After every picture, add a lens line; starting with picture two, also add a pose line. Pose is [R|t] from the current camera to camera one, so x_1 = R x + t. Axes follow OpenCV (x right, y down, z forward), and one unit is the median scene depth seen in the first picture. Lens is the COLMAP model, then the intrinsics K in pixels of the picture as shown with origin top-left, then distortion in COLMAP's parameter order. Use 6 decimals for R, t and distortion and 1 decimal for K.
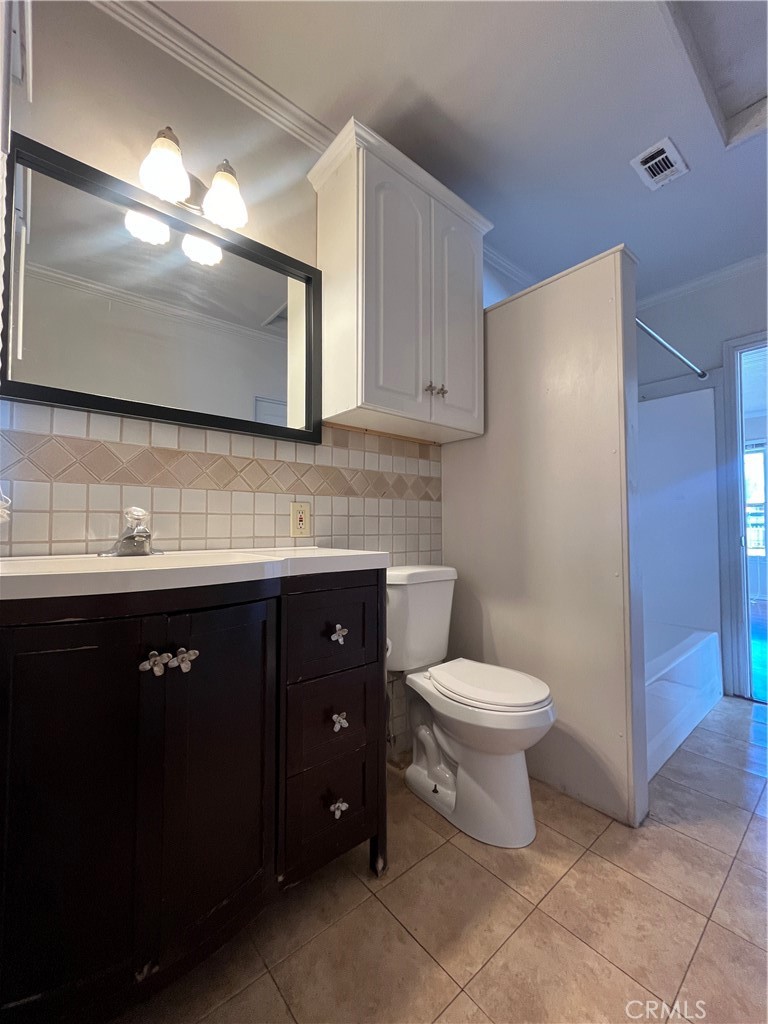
lens RADIAL K [[416.9, 0, 381.7], [0, 416.9, 508.4], [0, 0, 1]] dist [-0.004139, 0.000055]
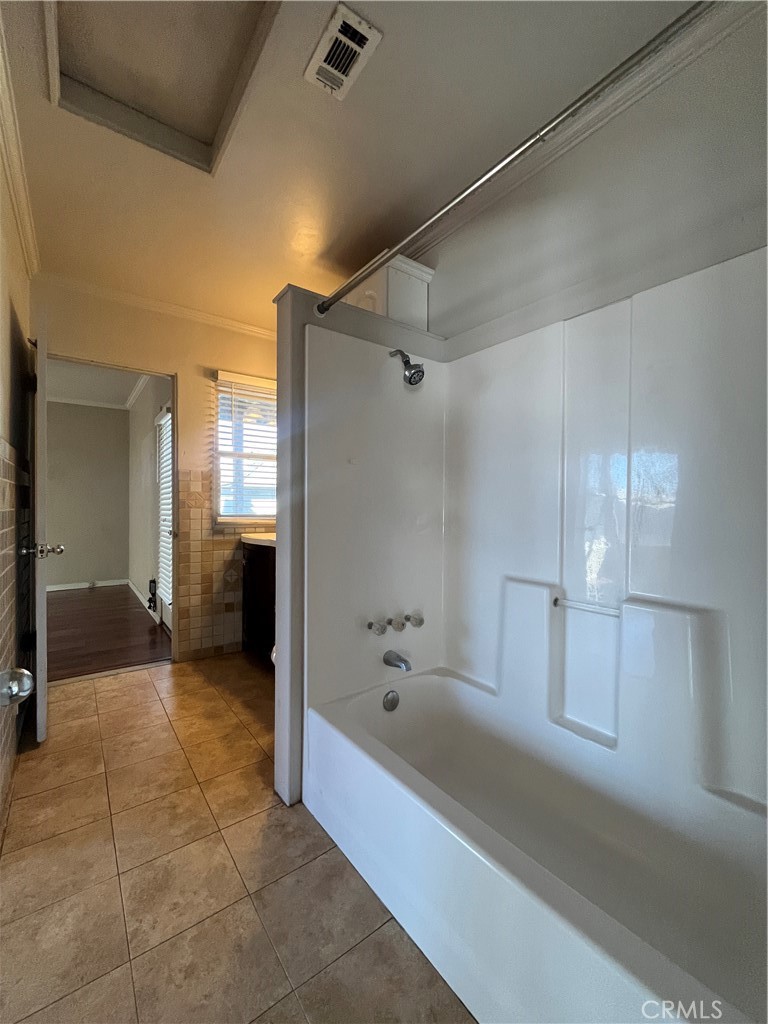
lens RADIAL K [[416.9, 0, 385.4], [0, 416.9, 512.4], [0, 0, 1]] dist [-0.004139, 0.000055]
pose [[-0.051106, 0.016747, -0.998553, 1.880868], [0.031014, 0.999404, 0.015174, -0.055557], [0.998212, -0.030194, -0.051595, 1.471052]]
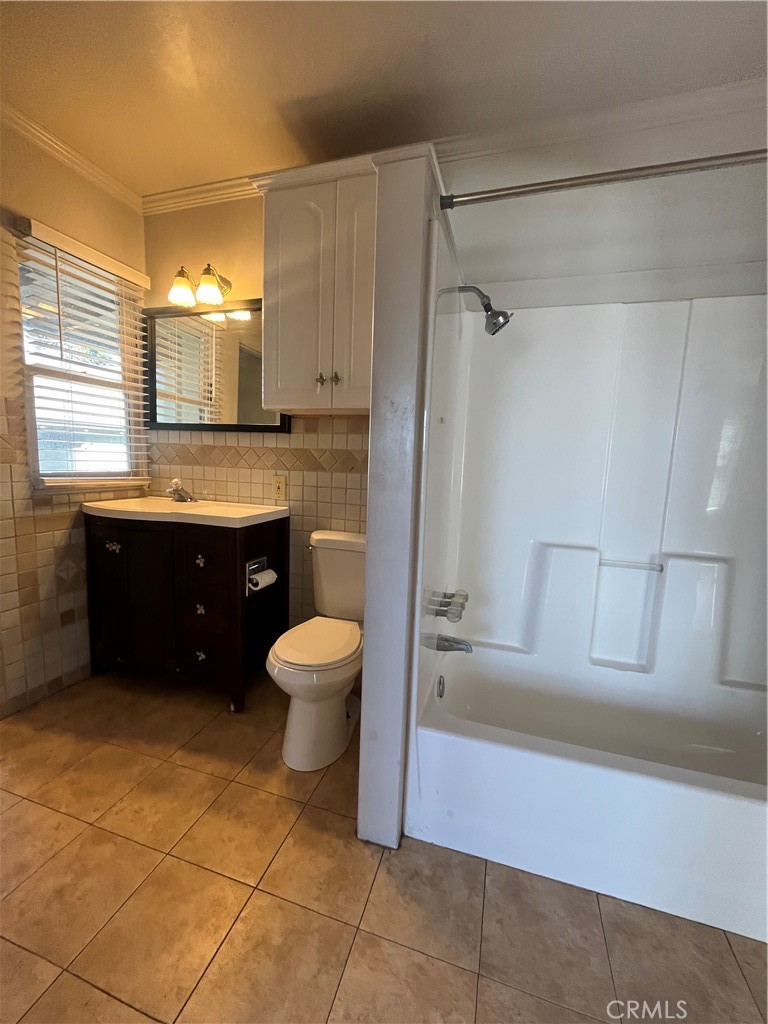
lens RADIAL K [[416.9, 0, 385.2], [0, 416.9, 509.5], [0, 0, 1]] dist [-0.004139, 0.000055]
pose [[0.542077, 0.124749, -0.831018, 1.406565], [-0.003981, 0.989290, 0.145911, -0.127582], [0.840320, -0.075787, 0.536767, 0.617861]]
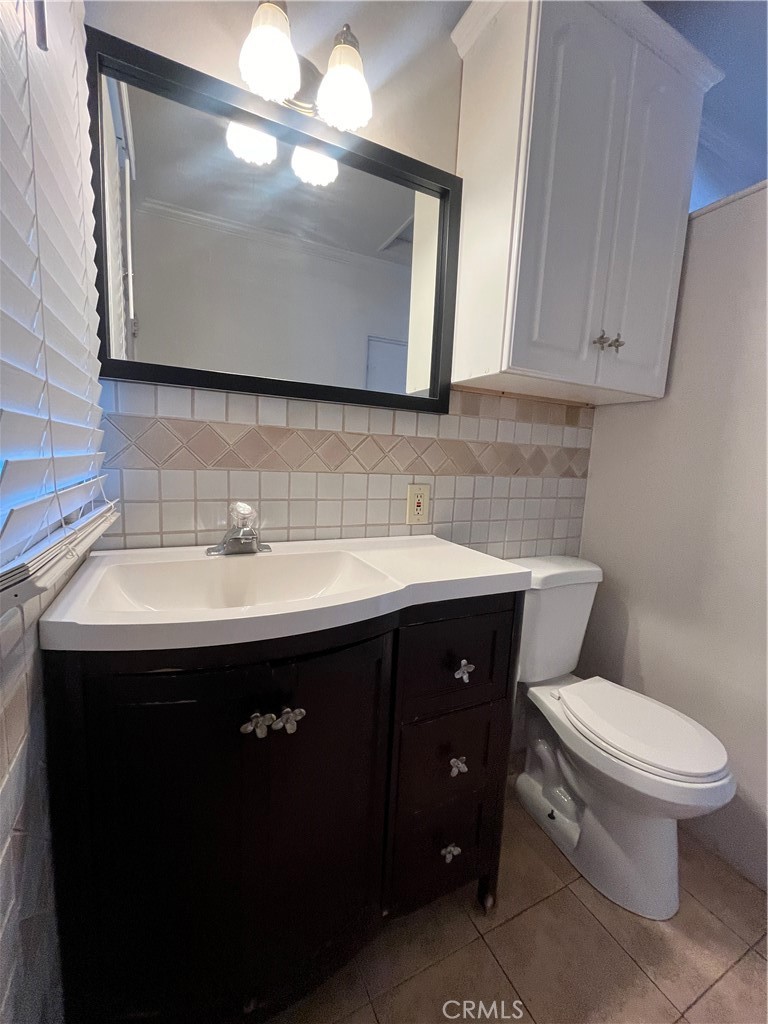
lens RADIAL K [[416.9, 0, 382.1], [0, 416.9, 508.3], [0, 0, 1]] dist [-0.004139, 0.000055]
pose [[0.969506, 0.077208, -0.232587, -0.077368], [-0.038000, 0.984958, 0.168565, -0.125034], [0.242103, -0.154587, 0.957857, 0.182419]]
